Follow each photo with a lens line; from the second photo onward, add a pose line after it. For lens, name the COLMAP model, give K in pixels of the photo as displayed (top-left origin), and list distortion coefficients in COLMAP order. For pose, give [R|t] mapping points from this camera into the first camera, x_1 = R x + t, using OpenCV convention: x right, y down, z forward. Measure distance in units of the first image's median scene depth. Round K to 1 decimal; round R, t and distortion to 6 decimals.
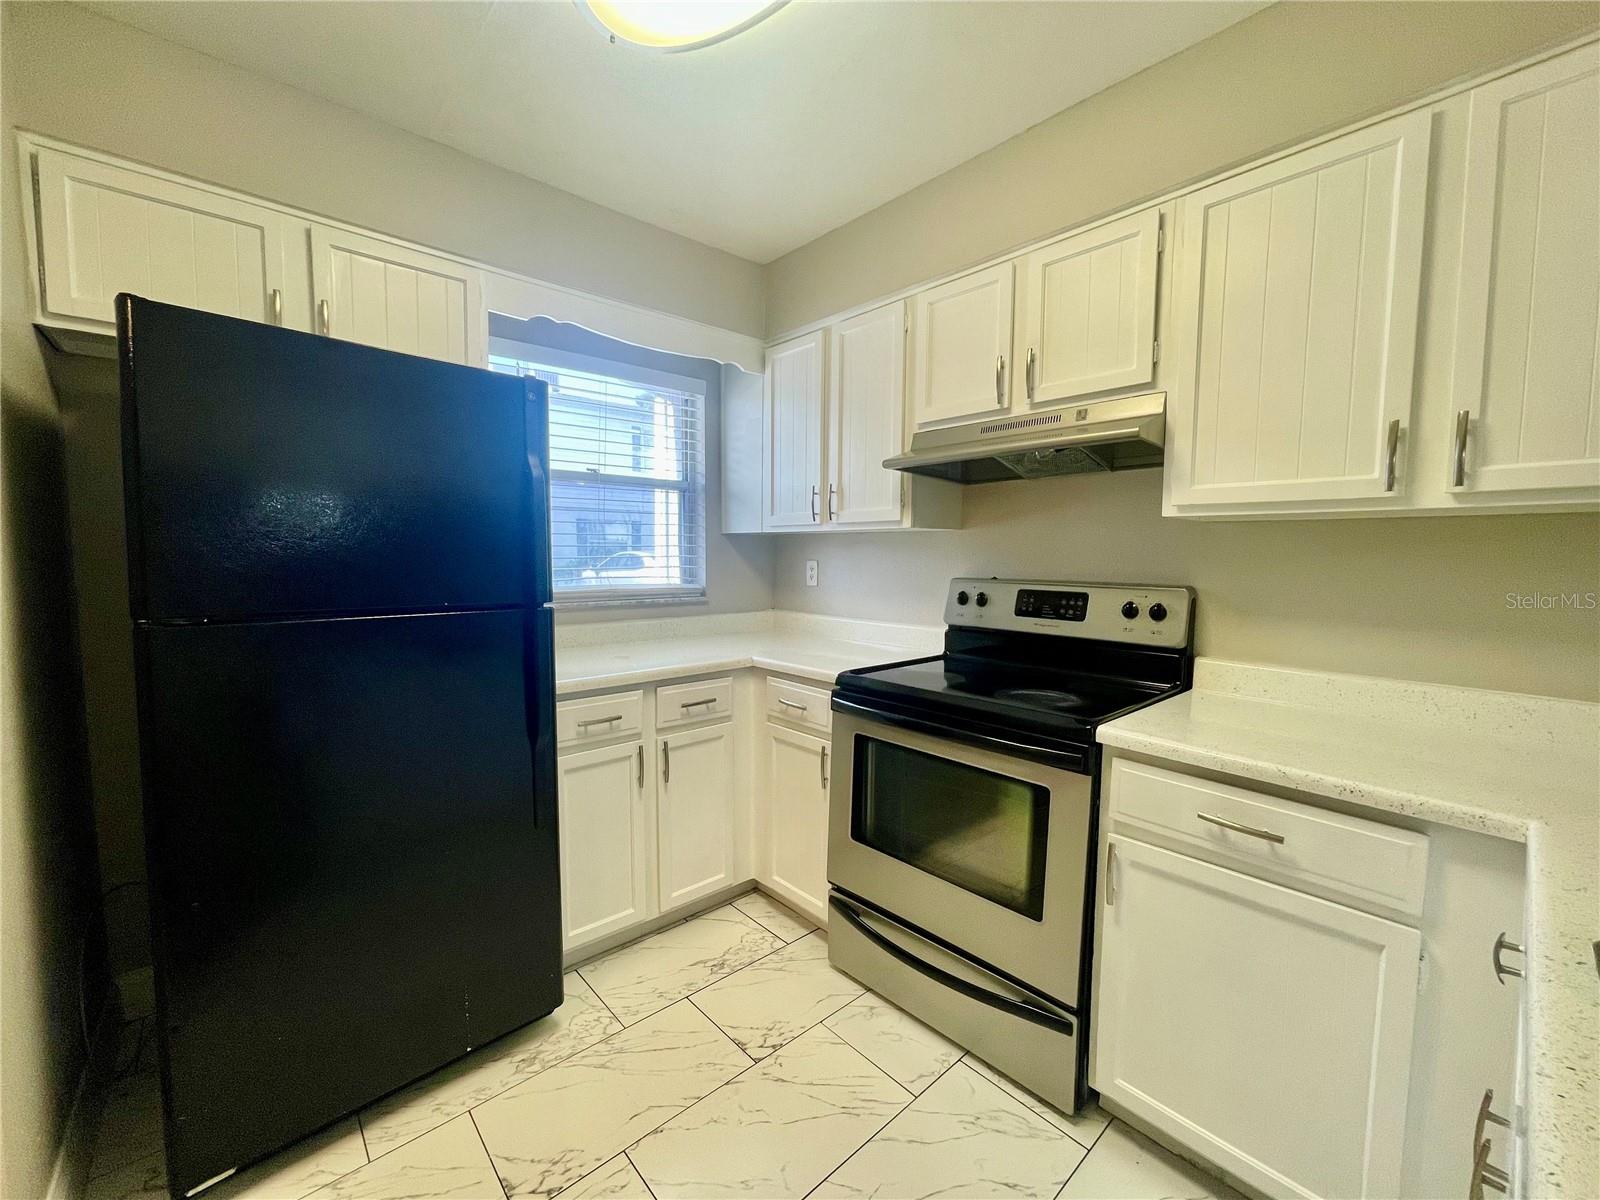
lens RADIAL K [[643.7, 0, 803.0], [0, 643.7, 604.9], [0, 0, 1]] dist [-0.003442, 0.000921]
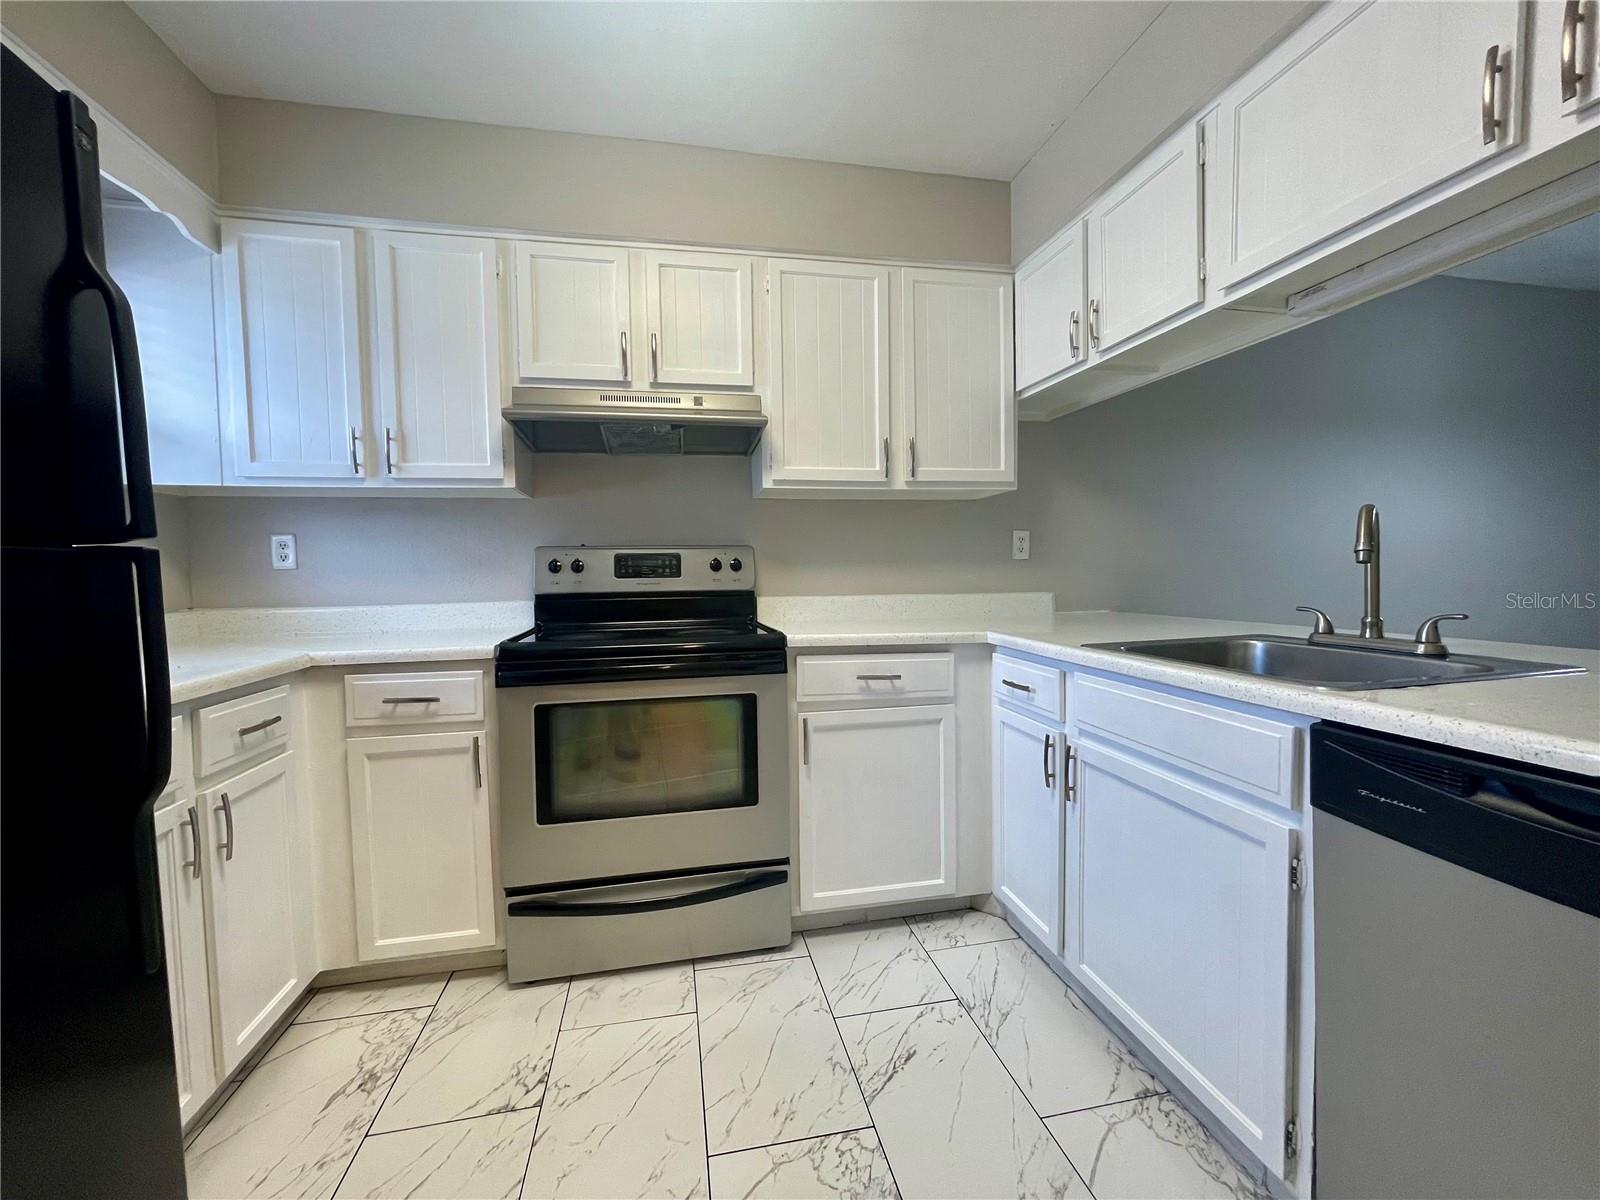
lens RADIAL K [[643.7, 0, 784.1], [0, 643.7, 604.9], [0, 0, 1]] dist [-0.003442, 0.000921]
pose [[0.517377, -0.059004, 0.853721, -0.467007], [0.088834, 0.995934, 0.014997, 0.073055], [-0.851134, 0.068080, 0.520515, 0.214094]]
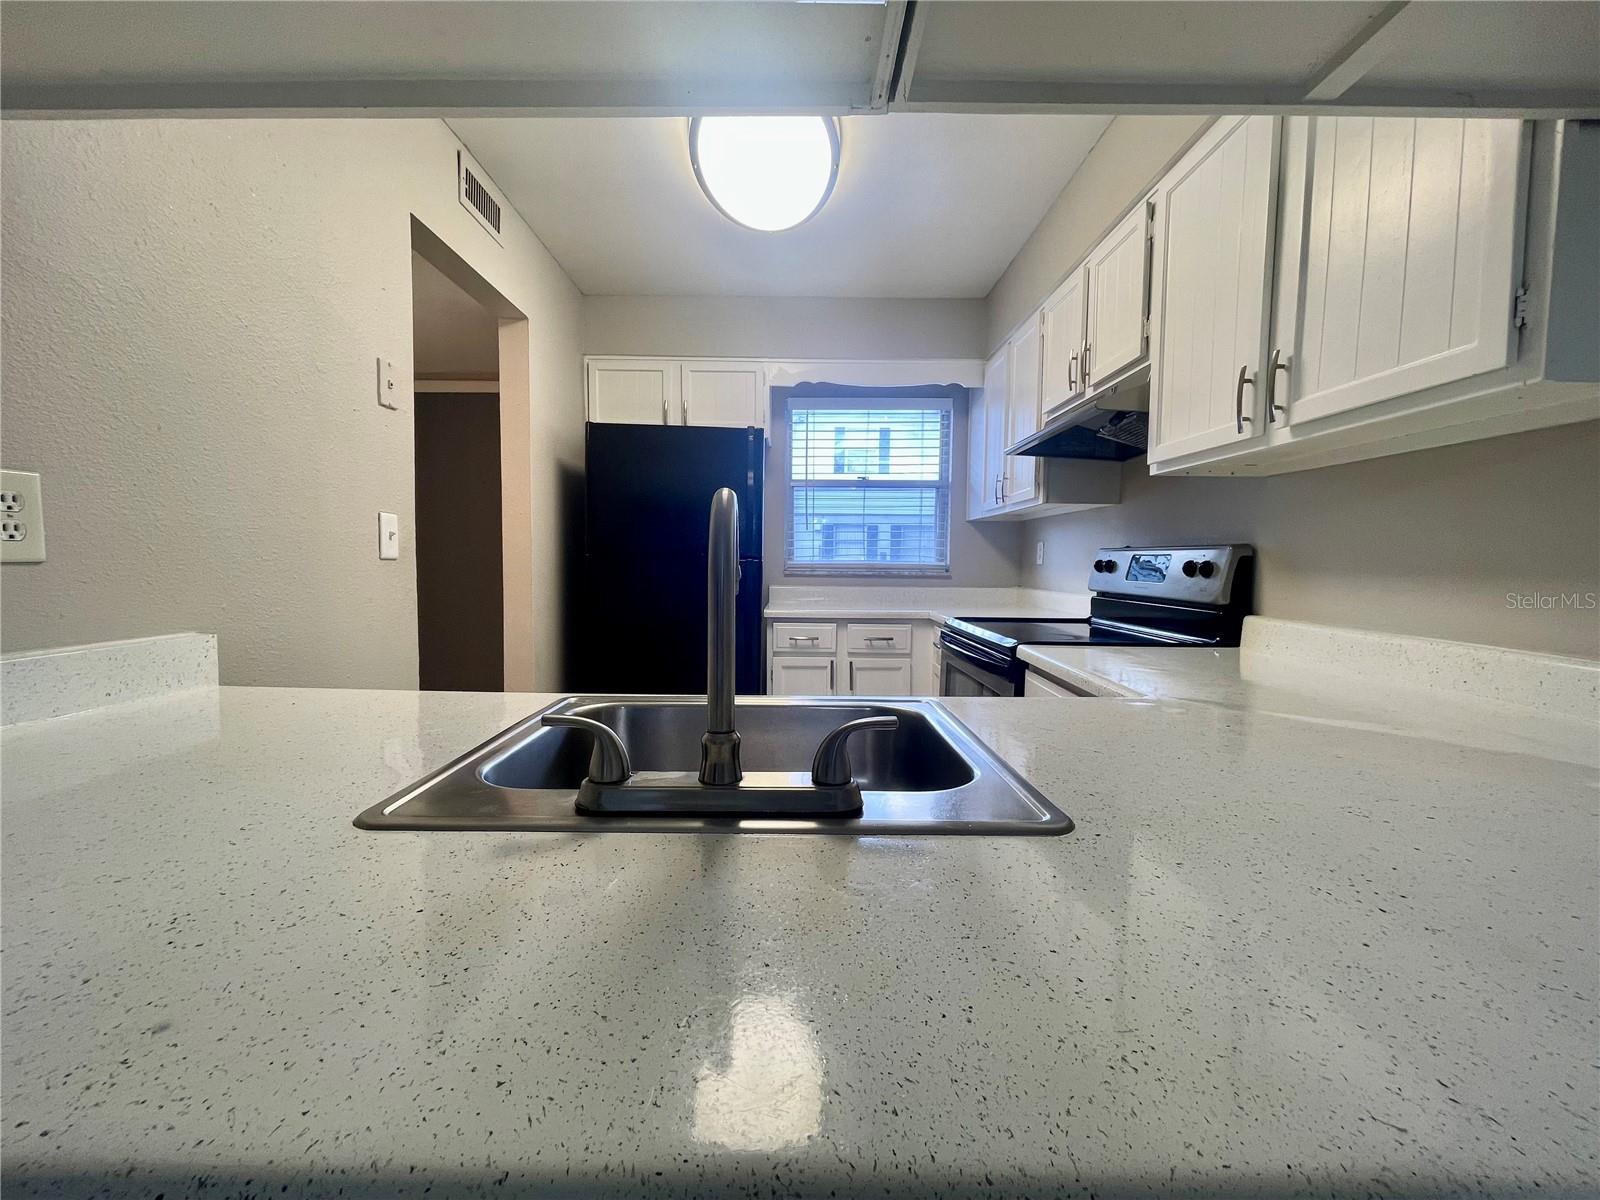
lens RADIAL K [[643.7, 0, 786.1], [0, 643.7, 608.1], [0, 0, 1]] dist [-0.003442, 0.000921]
pose [[0.727922, 0.044337, -0.684225, 0.683803], [-0.050743, 0.998654, 0.010728, 0.085085], [0.683780, 0.026910, 0.729192, -0.170431]]
